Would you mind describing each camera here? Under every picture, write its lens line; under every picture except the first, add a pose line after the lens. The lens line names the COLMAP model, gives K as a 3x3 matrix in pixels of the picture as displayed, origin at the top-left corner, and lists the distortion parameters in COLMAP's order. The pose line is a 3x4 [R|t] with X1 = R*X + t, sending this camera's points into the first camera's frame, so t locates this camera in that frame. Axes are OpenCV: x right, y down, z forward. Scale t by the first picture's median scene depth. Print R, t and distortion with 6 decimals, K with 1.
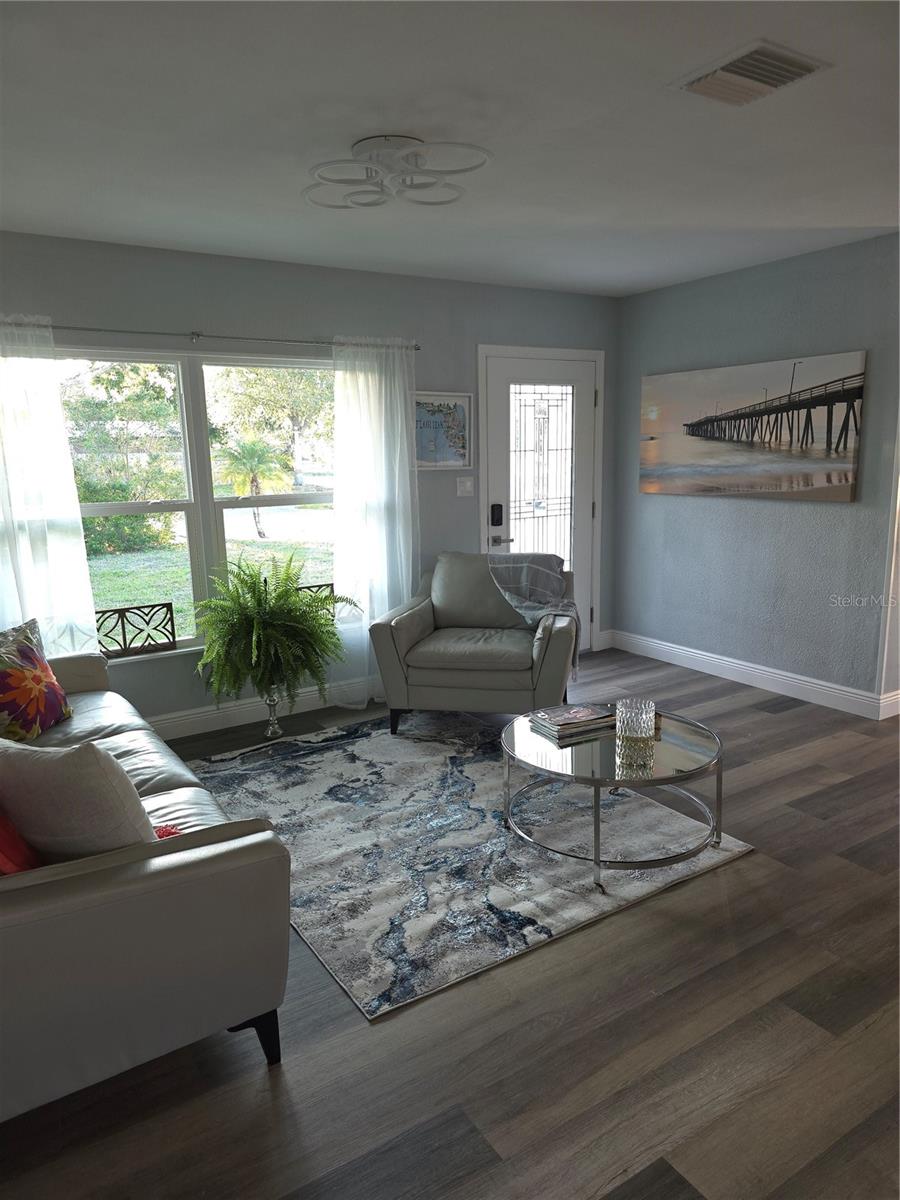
lens RADIAL K [[798.1, 0, 451.6], [0, 798.1, 604.1], [0, 0, 1]] dist [0.070830, -0.081013]
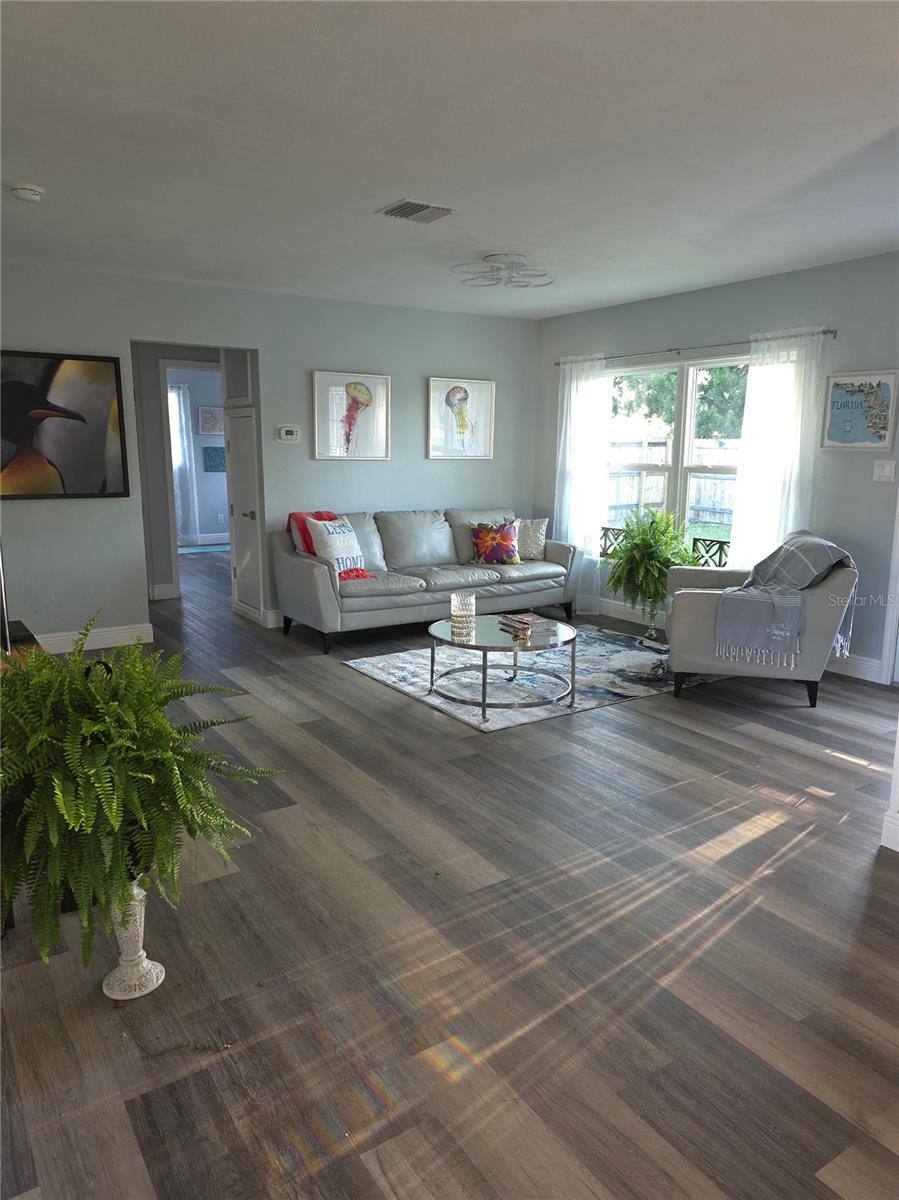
lens RADIAL K [[824.9, 0, 460.1], [0, 824.9, 601.2], [0, 0, 1]] dist [0.066286, -0.062384]
pose [[0.021103, 0.211645, -0.977119, 1.200228], [-0.198012, 0.958861, 0.203414, -0.125909], [0.979972, 0.189188, 0.062143, 0.601245]]
